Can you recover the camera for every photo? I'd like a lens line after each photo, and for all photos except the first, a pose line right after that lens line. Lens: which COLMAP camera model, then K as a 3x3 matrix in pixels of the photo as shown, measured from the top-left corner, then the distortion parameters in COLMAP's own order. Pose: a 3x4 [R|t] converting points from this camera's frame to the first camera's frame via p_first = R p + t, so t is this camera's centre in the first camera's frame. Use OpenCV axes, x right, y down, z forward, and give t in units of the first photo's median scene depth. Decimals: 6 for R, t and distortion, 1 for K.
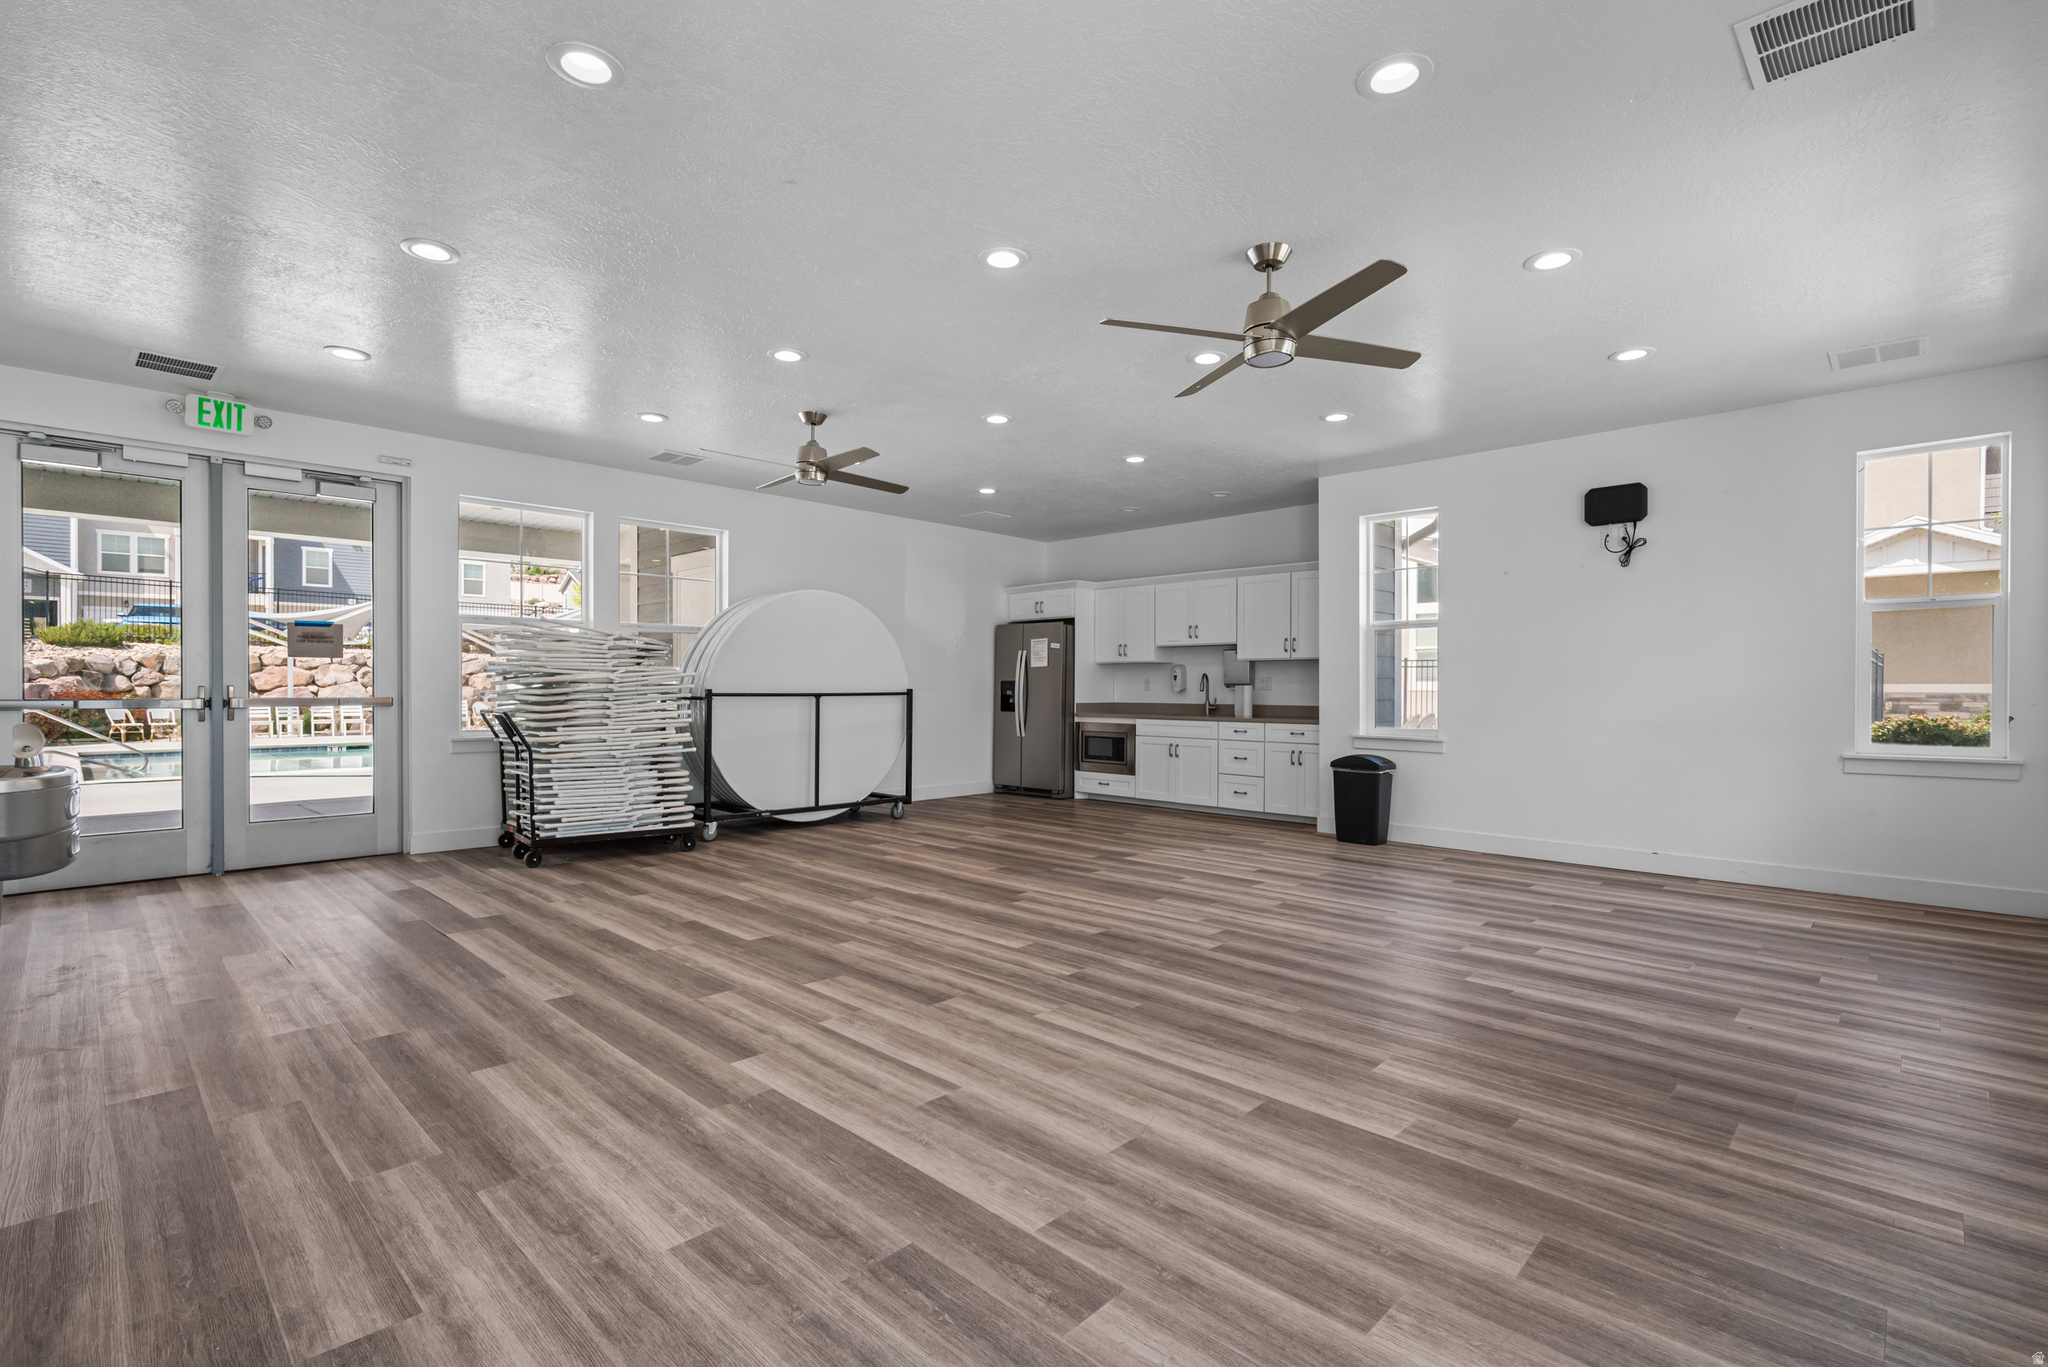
lens RADIAL K [[923.2, 0, 1037.4], [0, 923.2, 689.1], [0, 0, 1]] dist [0.002403, 0.000467]
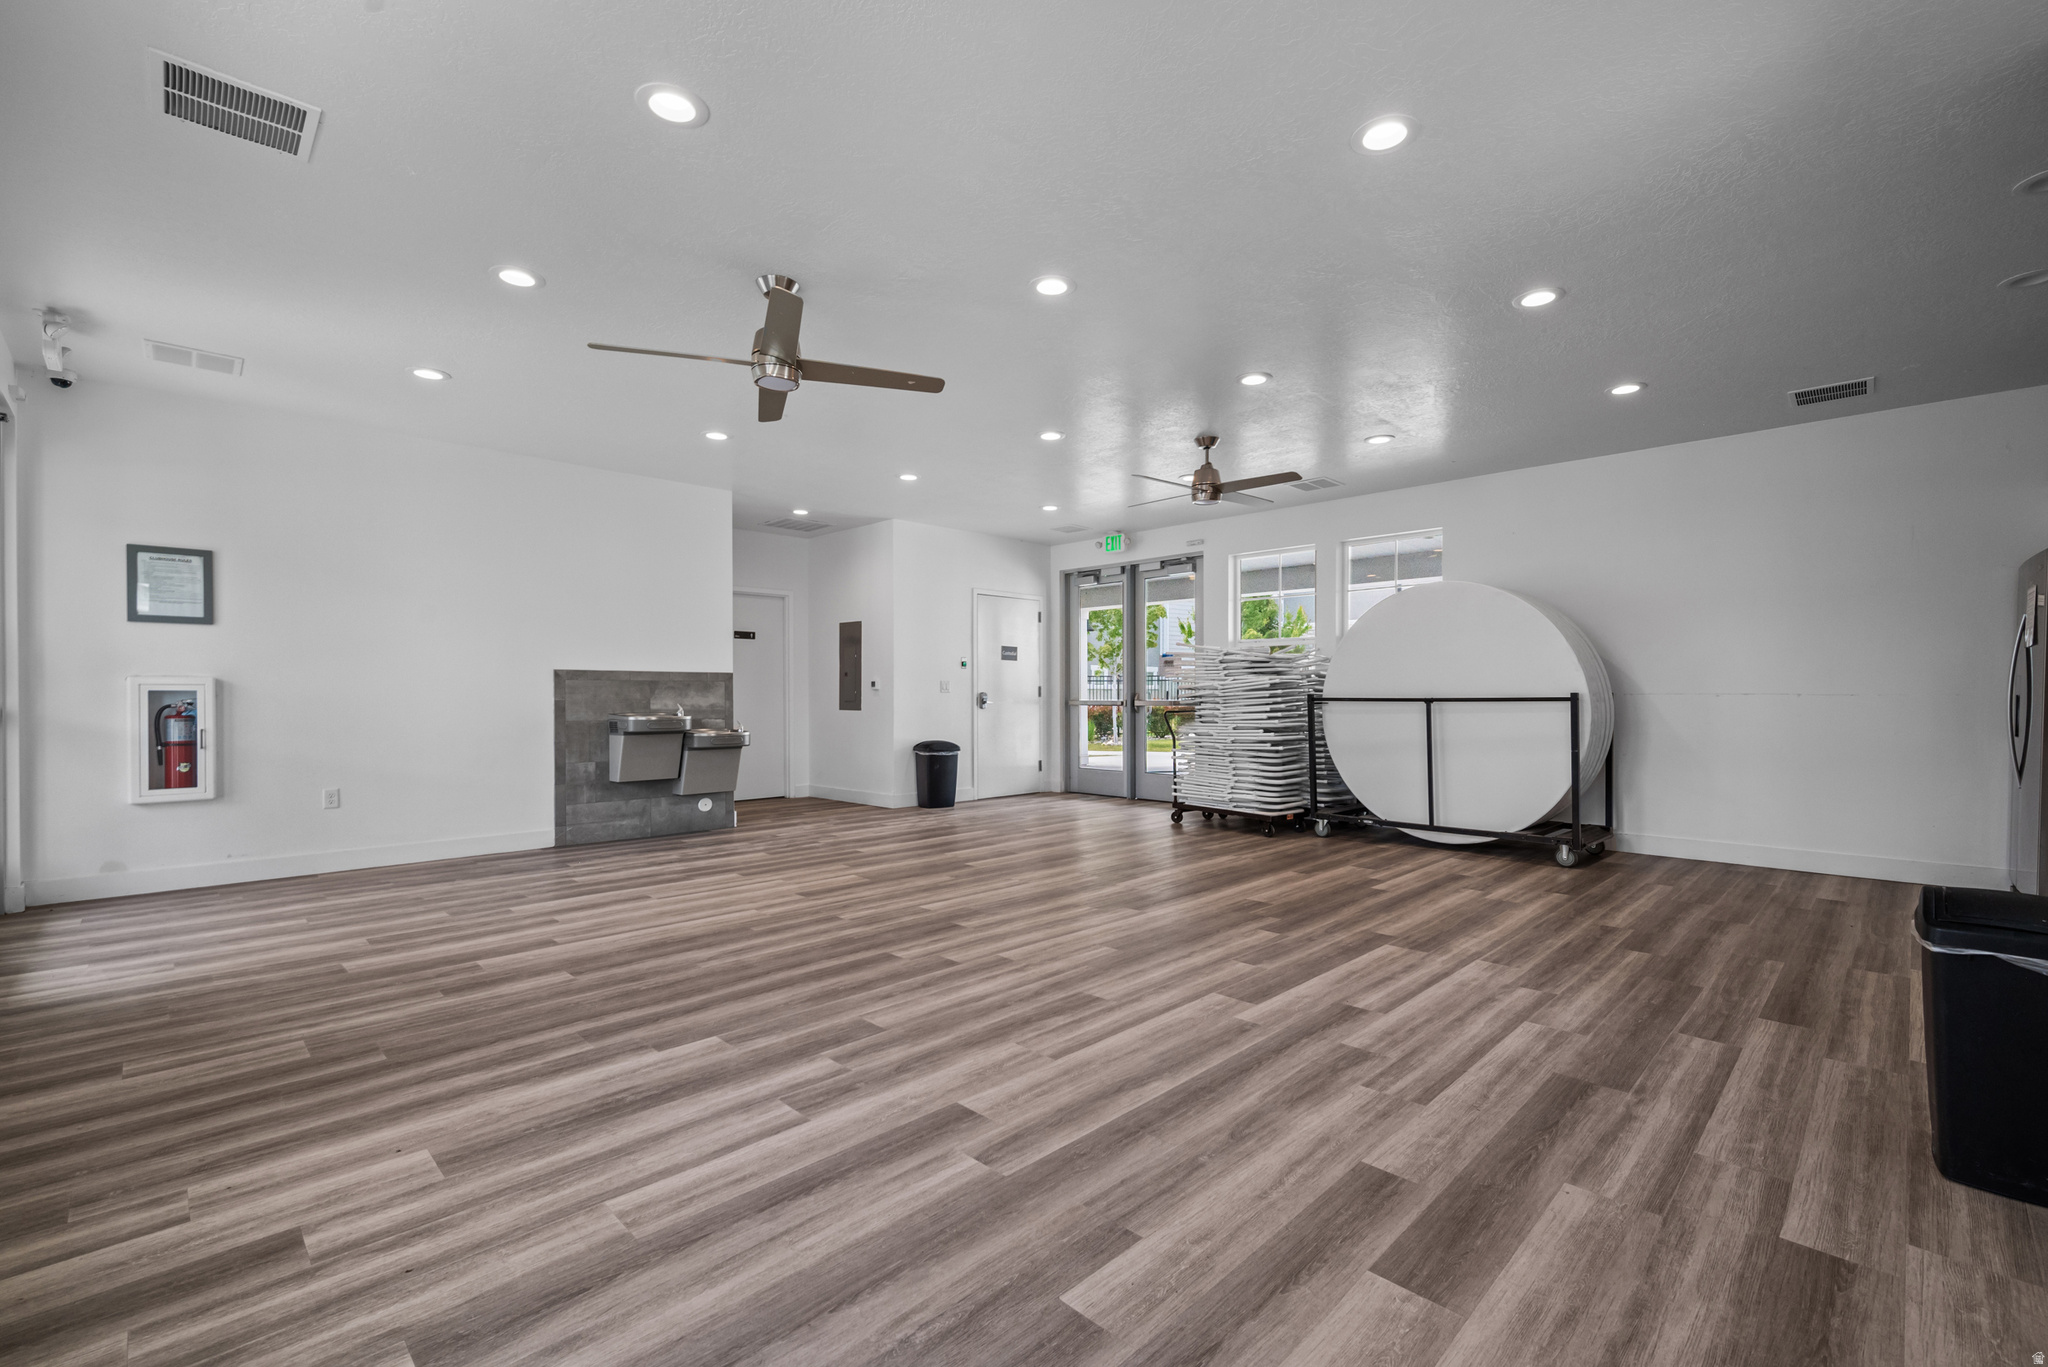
lens RADIAL K [[875.7, 0, 1032.1], [0, 875.7, 694.8], [0, 0, 1]] dist [0.002699, 0.000657]
pose [[-0.011085, -0.003191, -0.999933, 1.024504], [0.001939, 0.999993, -0.003213, 0.005899], [0.999937, -0.001974, -0.011079, 1.058381]]
